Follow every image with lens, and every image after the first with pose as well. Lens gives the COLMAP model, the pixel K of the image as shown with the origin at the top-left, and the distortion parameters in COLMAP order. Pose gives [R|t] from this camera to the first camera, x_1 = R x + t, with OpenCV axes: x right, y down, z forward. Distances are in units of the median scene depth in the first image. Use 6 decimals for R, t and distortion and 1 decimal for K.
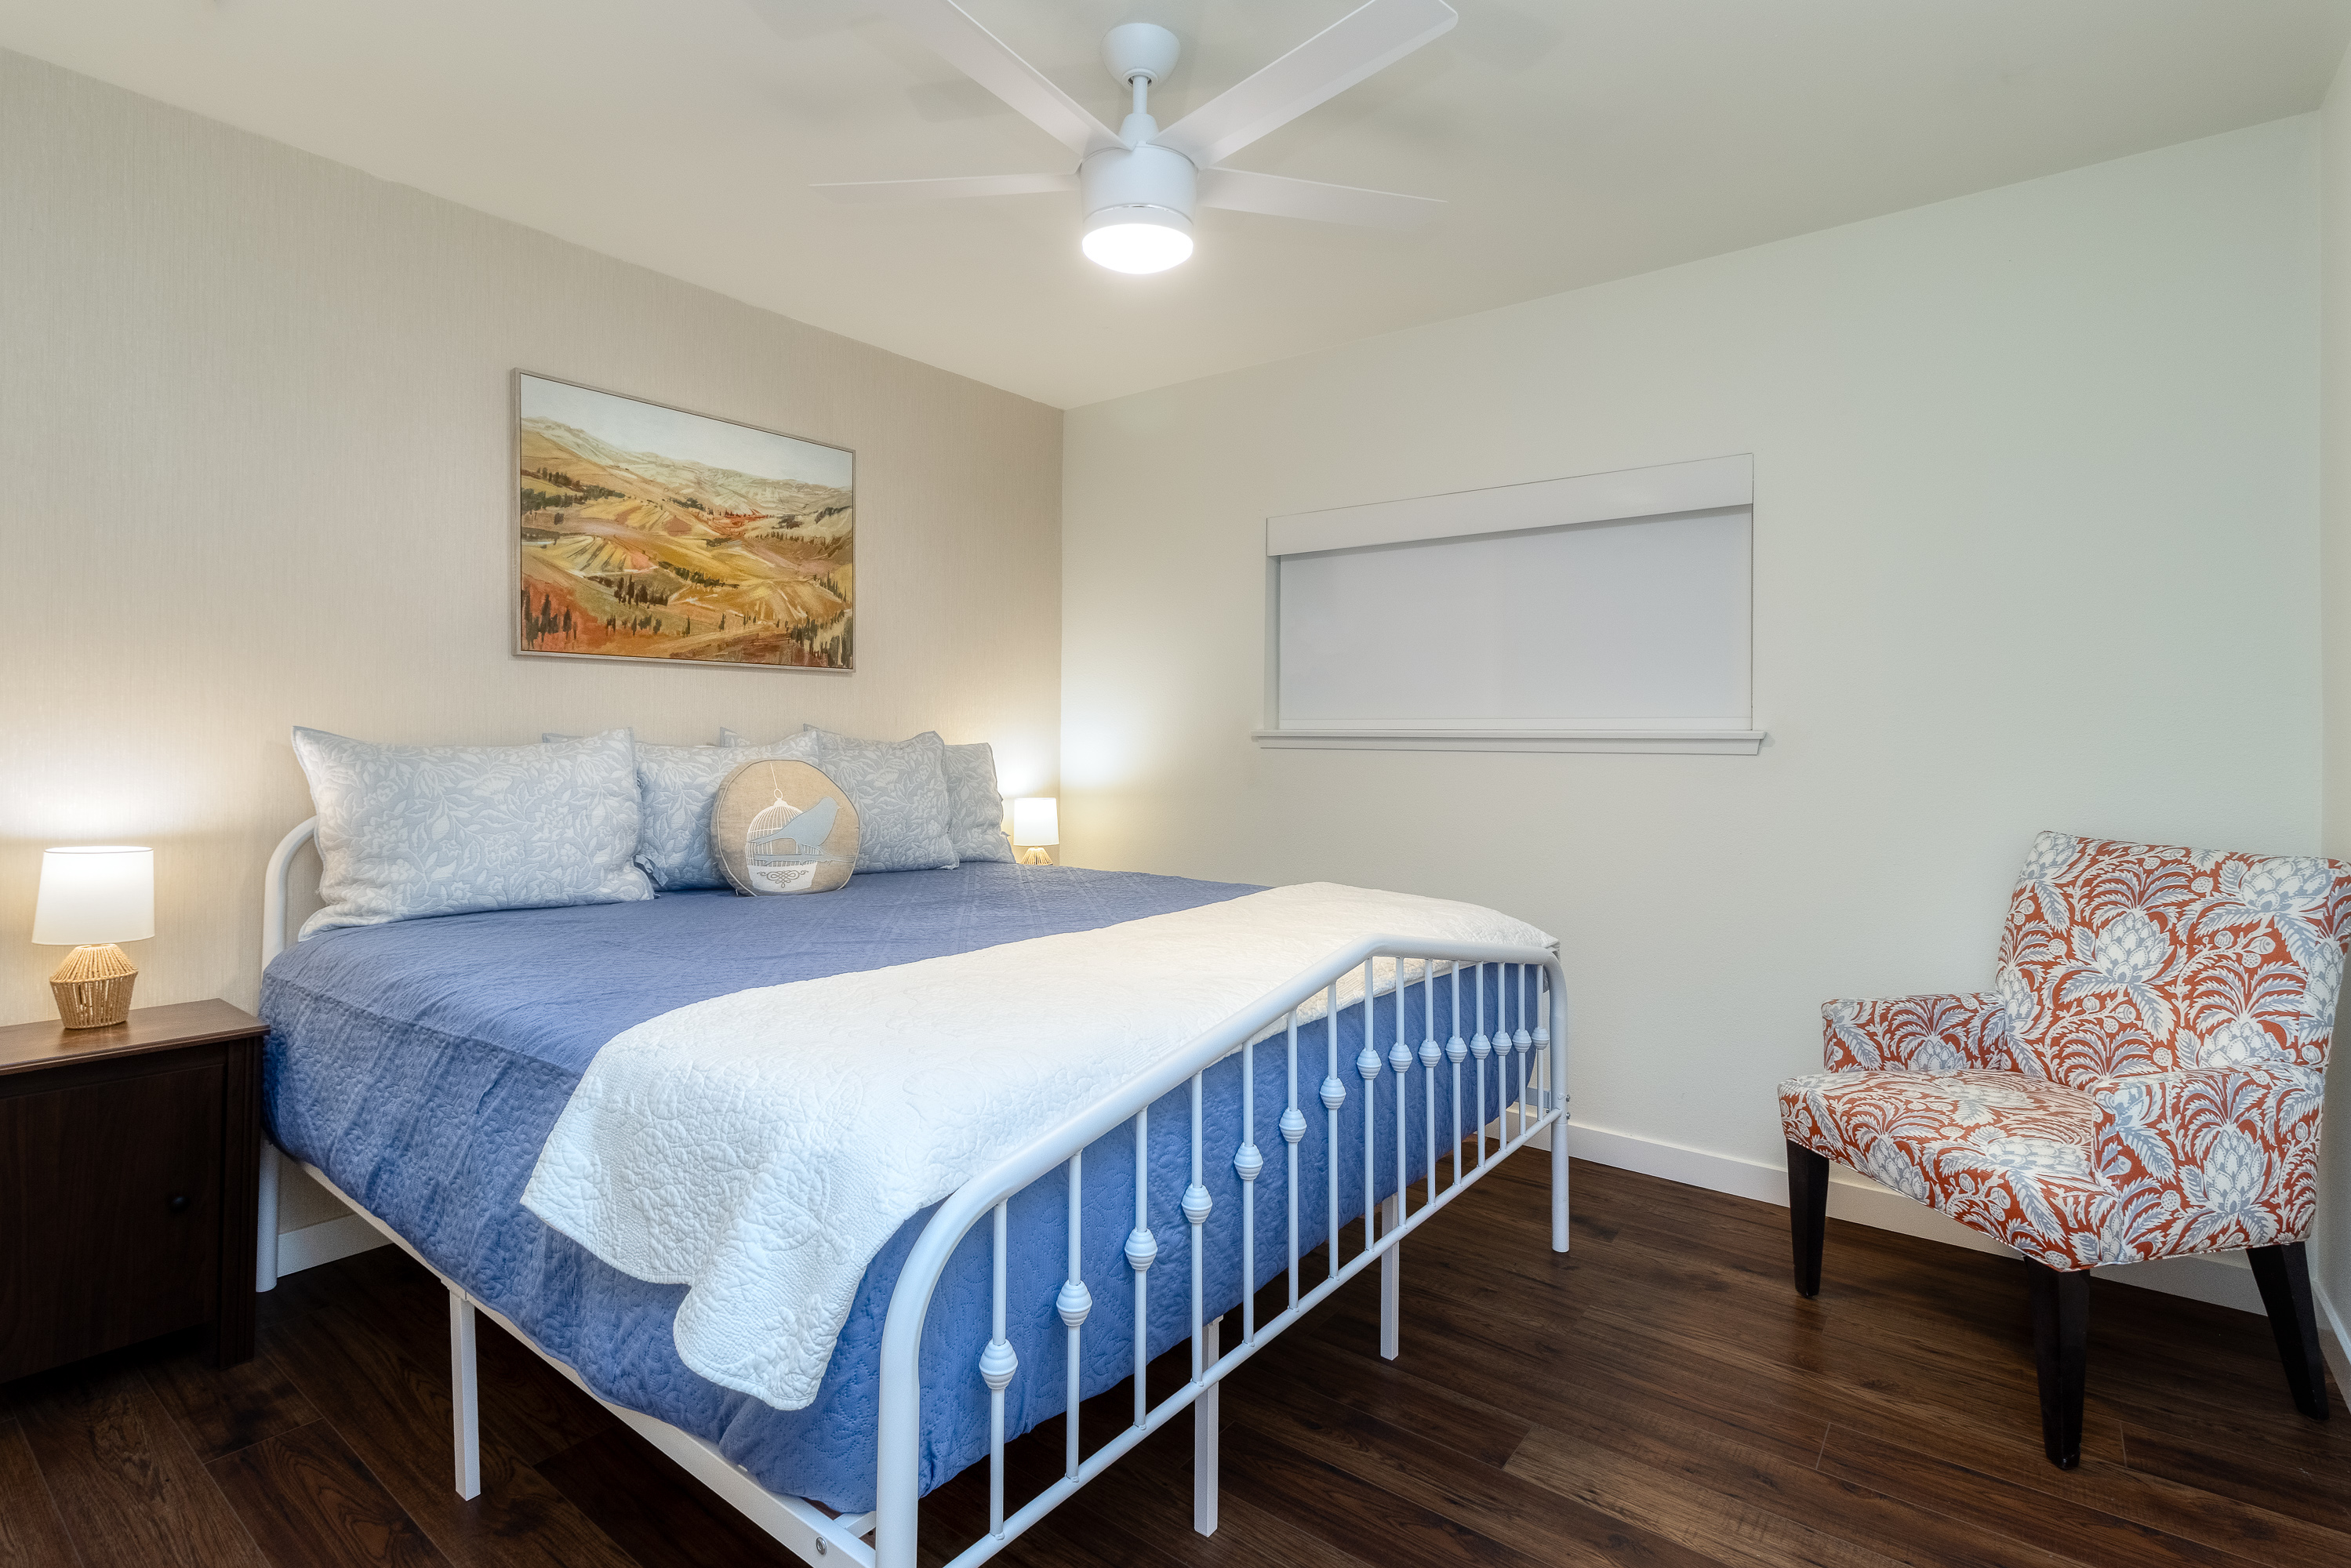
lens RADIAL K [[1100.6, 0, 1179.1], [0, 1100.6, 759.5], [0, 0, 1]] dist [0.001895, -0.000992]
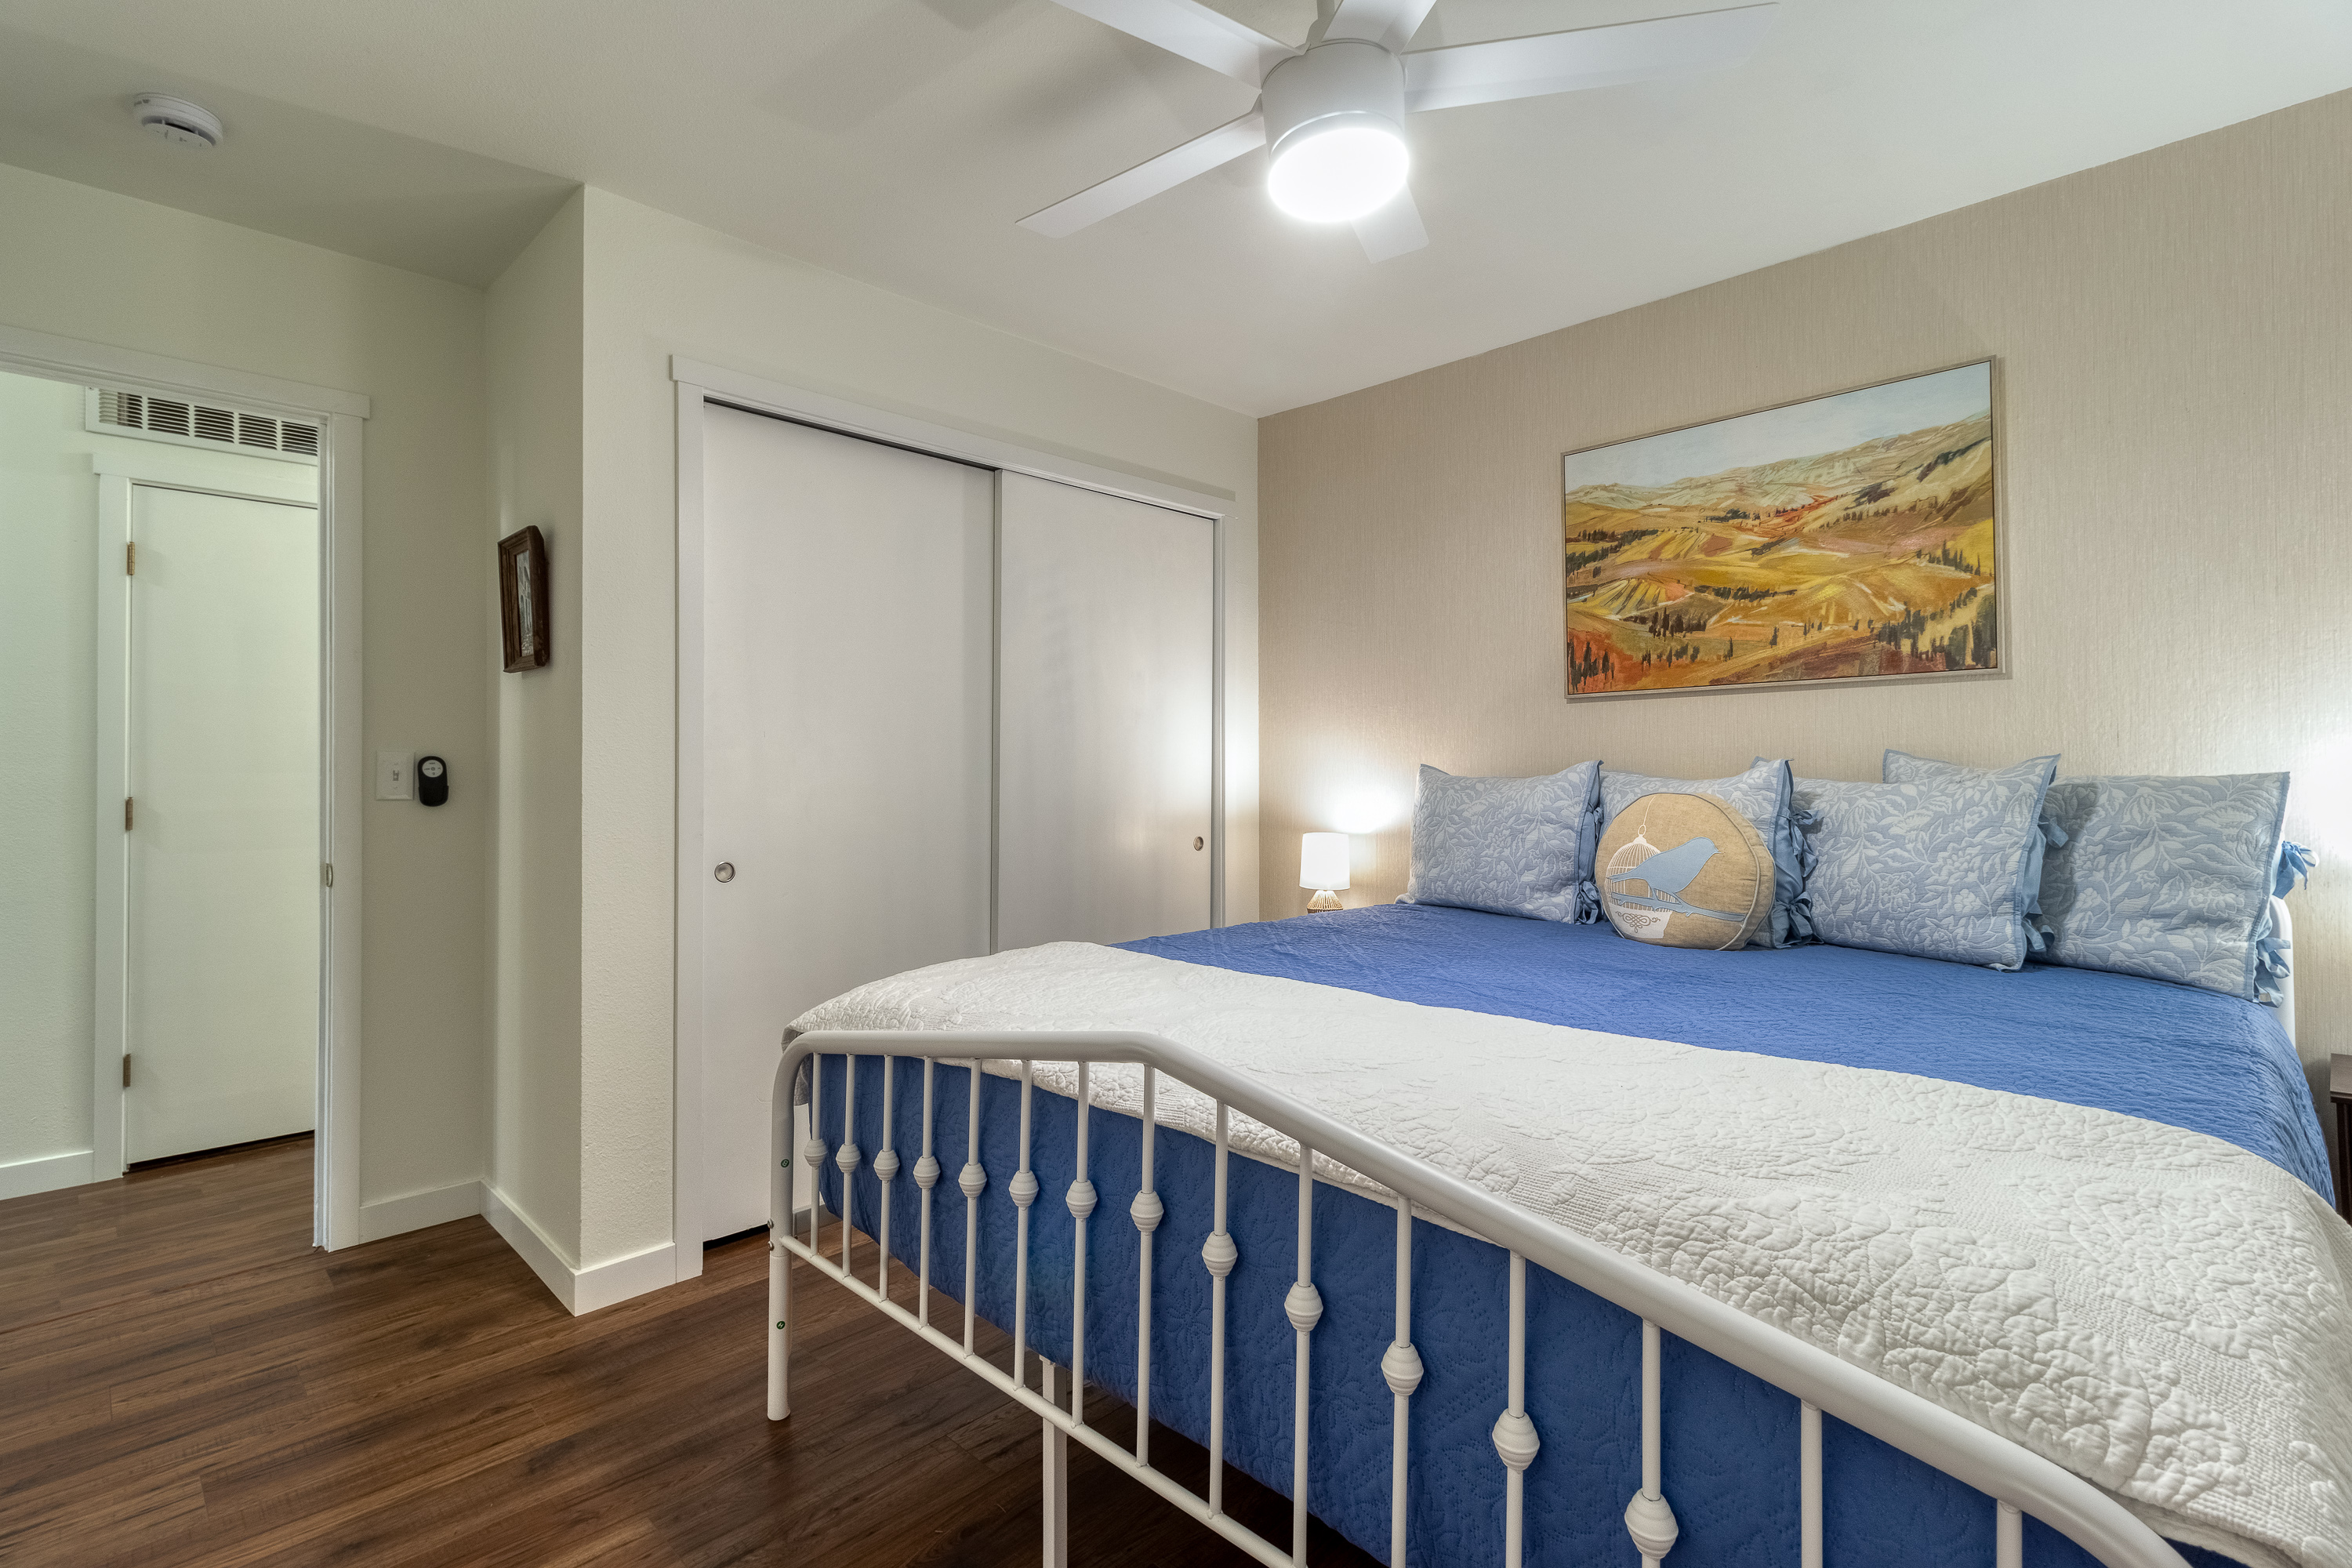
lens RADIAL K [[1101.2, 0, 1177.1], [0, 1101.2, 782.3], [0, 0, 1]] dist [0.001895, -0.000992]
pose [[-0.128154, 0.003966, -0.991746, 0.540331], [-0.013596, 0.999891, 0.005756, -0.007567], [0.991661, 0.014221, -0.128086, 0.668647]]
